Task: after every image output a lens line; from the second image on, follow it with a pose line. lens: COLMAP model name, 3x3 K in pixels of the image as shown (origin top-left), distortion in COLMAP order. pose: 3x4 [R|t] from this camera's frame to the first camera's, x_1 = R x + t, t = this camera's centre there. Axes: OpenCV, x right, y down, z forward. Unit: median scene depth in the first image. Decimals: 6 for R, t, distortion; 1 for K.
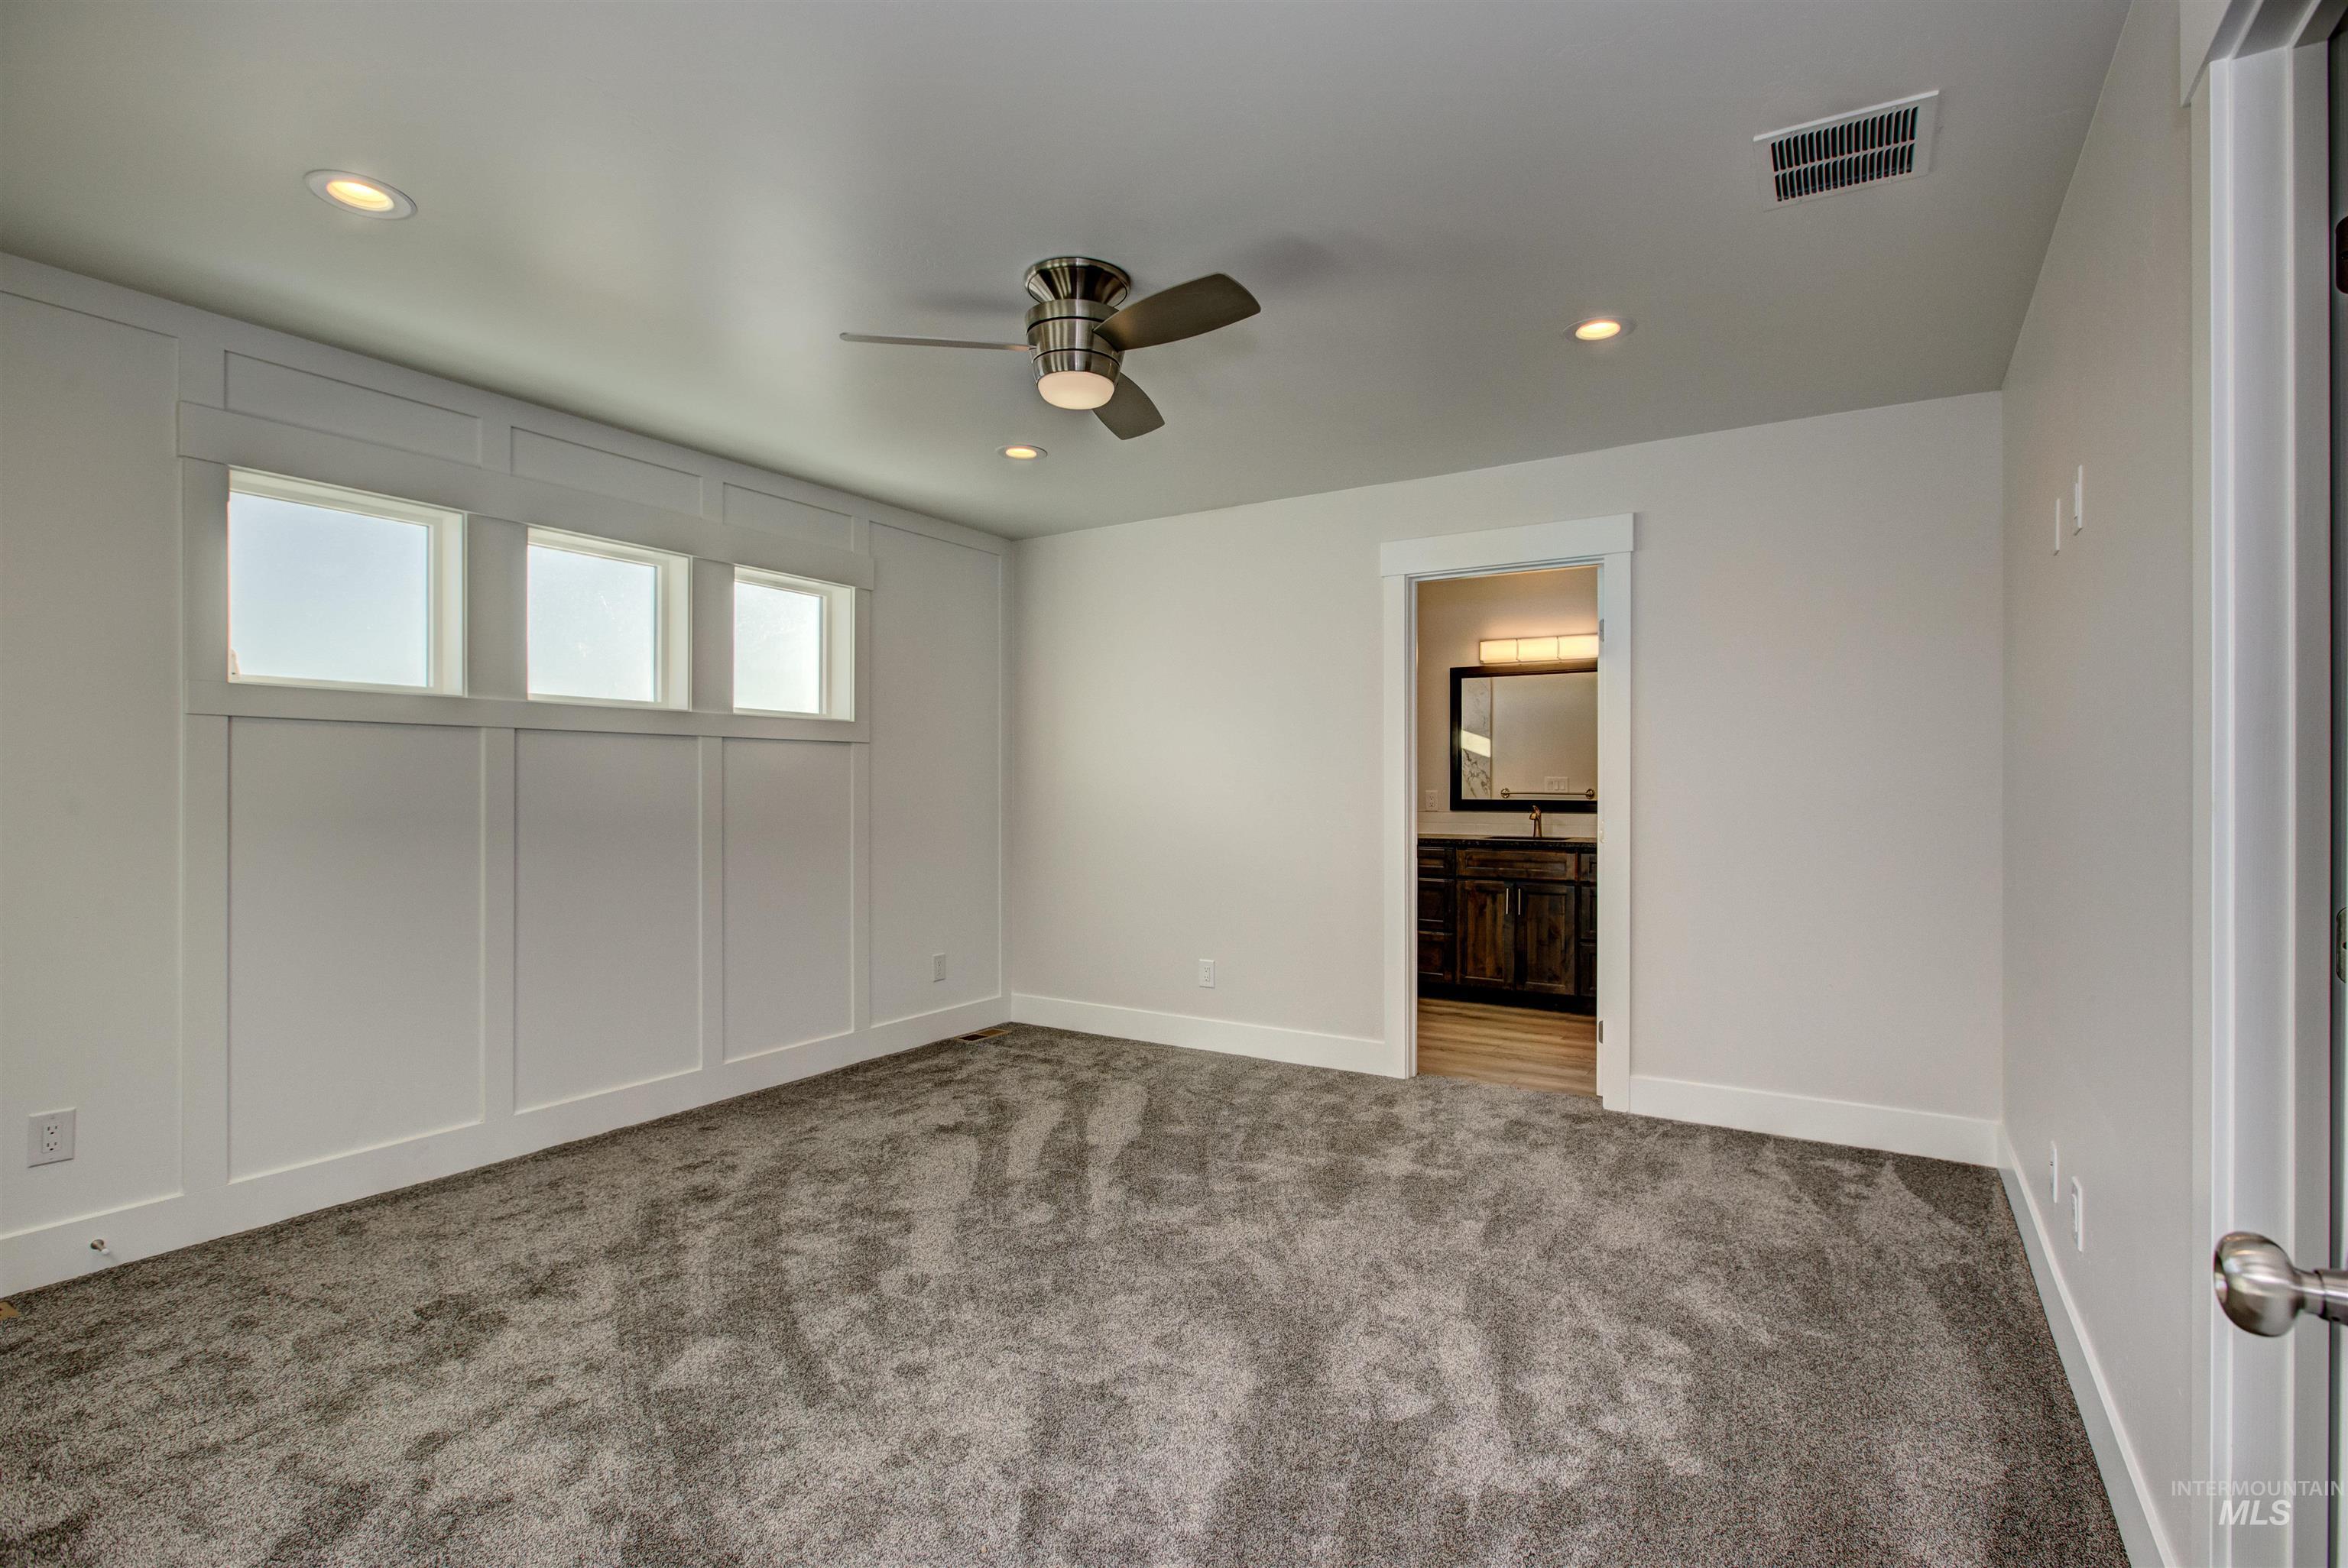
lens RADIAL K [[1092.9, 0, 1178.5], [0, 1092.9, 785.8], [0, 0, 1]] dist [-0.013137, 0.005643]
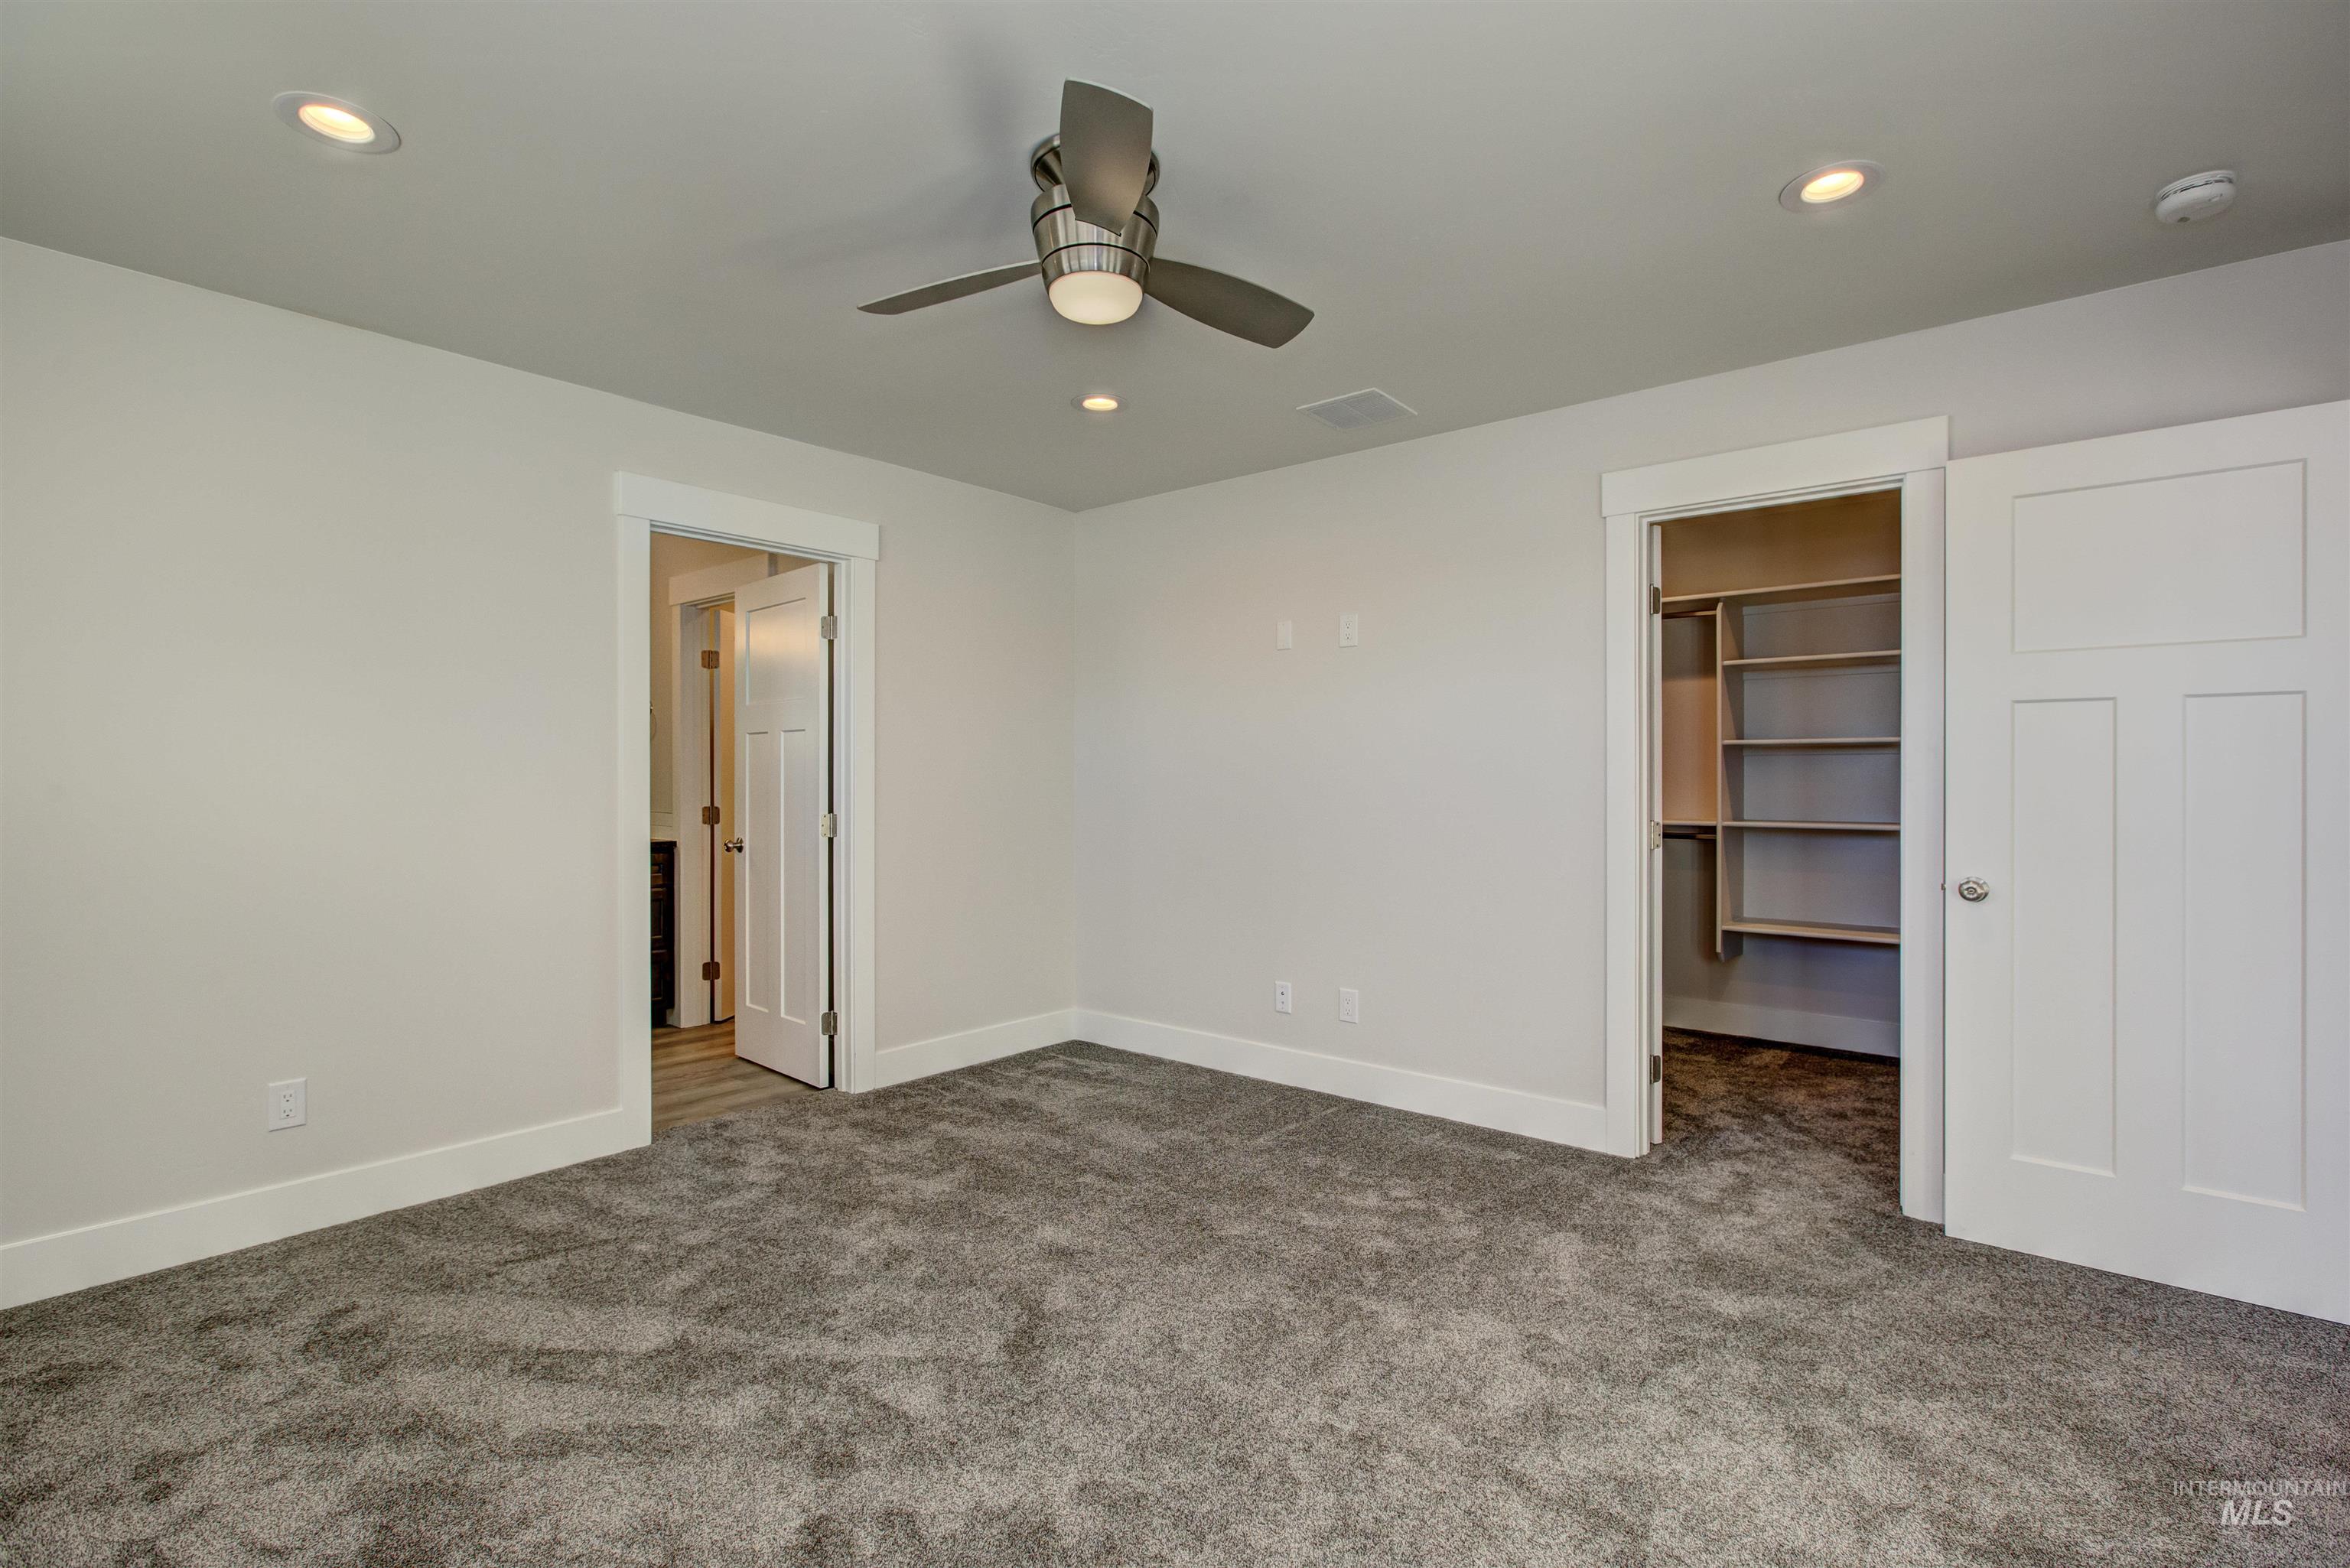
lens RADIAL K [[1093.9, 0, 1180.2], [0, 1093.9, 781.5], [0, 0, 1]] dist [-0.013137, 0.005643]
pose [[0.140341, -0.002157, 0.990101, -0.652163], [-0.000661, 0.999997, 0.002272, -0.003420], [-0.990103, -0.000974, 0.140339, 0.601527]]
